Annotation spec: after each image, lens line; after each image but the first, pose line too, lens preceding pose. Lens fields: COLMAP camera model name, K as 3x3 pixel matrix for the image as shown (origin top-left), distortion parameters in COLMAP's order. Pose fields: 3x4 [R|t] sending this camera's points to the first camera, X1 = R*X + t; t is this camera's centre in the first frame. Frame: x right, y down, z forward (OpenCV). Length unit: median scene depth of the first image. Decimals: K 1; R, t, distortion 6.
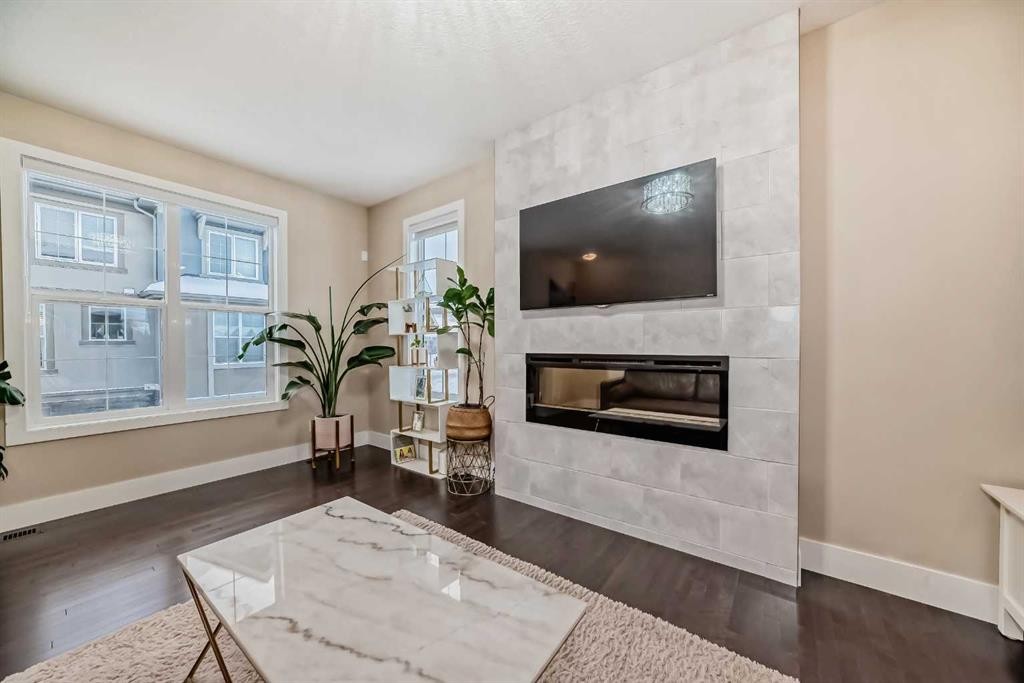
lens RADIAL K [[364.8, 0, 512.6], [0, 364.8, 348.9], [0, 0, 1]] dist [-0.017199, 0.000508]
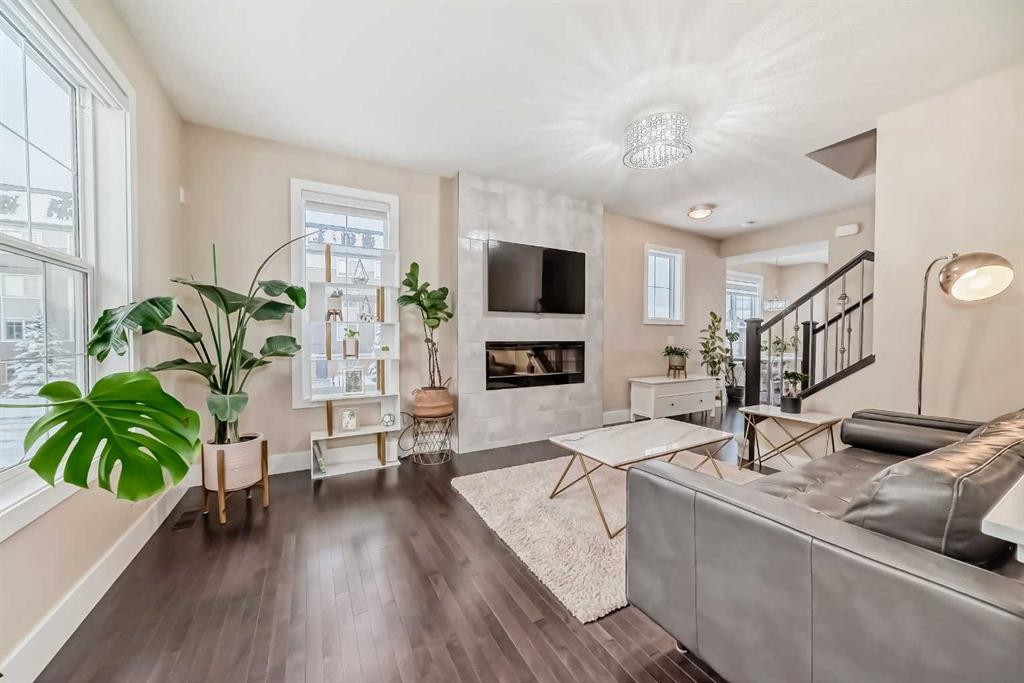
lens RADIAL K [[364.8, 0, 512.6], [0, 364.8, 348.9], [0, 0, 1]] dist [-0.017199, 0.000508]
pose [[0.405585, -0.029561, 0.913579, -1.060344], [0.007717, 0.999552, 0.028916, -0.001036], [-0.914025, -0.004678, 0.405631, 0.299839]]
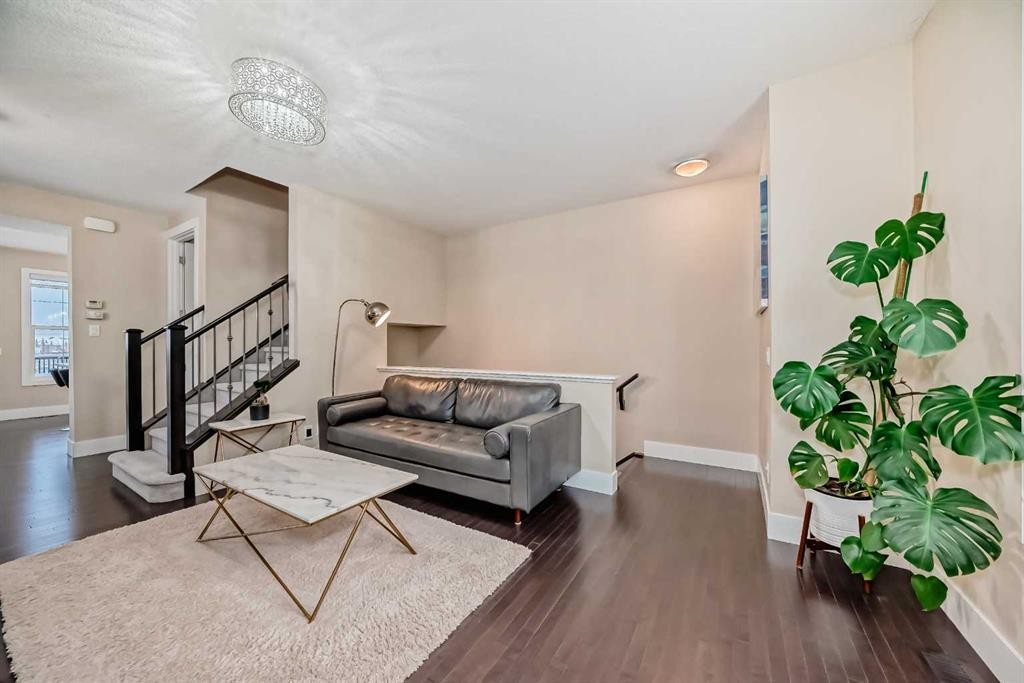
lens RADIAL K [[364.8, 0, 512.6], [0, 364.8, 348.9], [0, 0, 1]] dist [-0.017199, 0.000508]
pose [[-0.995643, 0.004115, -0.093157, -0.487840], [0.002150, 0.999773, 0.021184, -0.012465], [0.093223, 0.020891, -0.995426, 1.079070]]
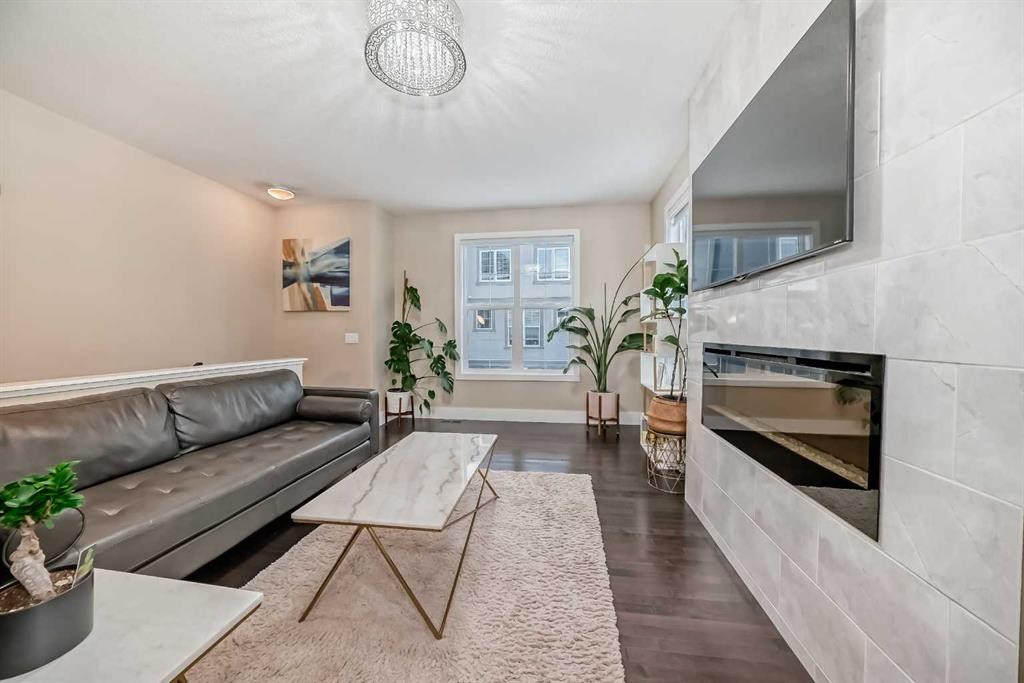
lens RADIAL K [[369.0, 0, 519.0], [0, 369.0, 341.4], [0, 0, 1]] dist [-0.000019, 0.000119]
pose [[0.488866, 0.022808, -0.872060, 0.502766], [-0.012137, 0.999739, 0.019343, -0.001795], [0.872274, 0.001128, 0.489016, 0.193905]]
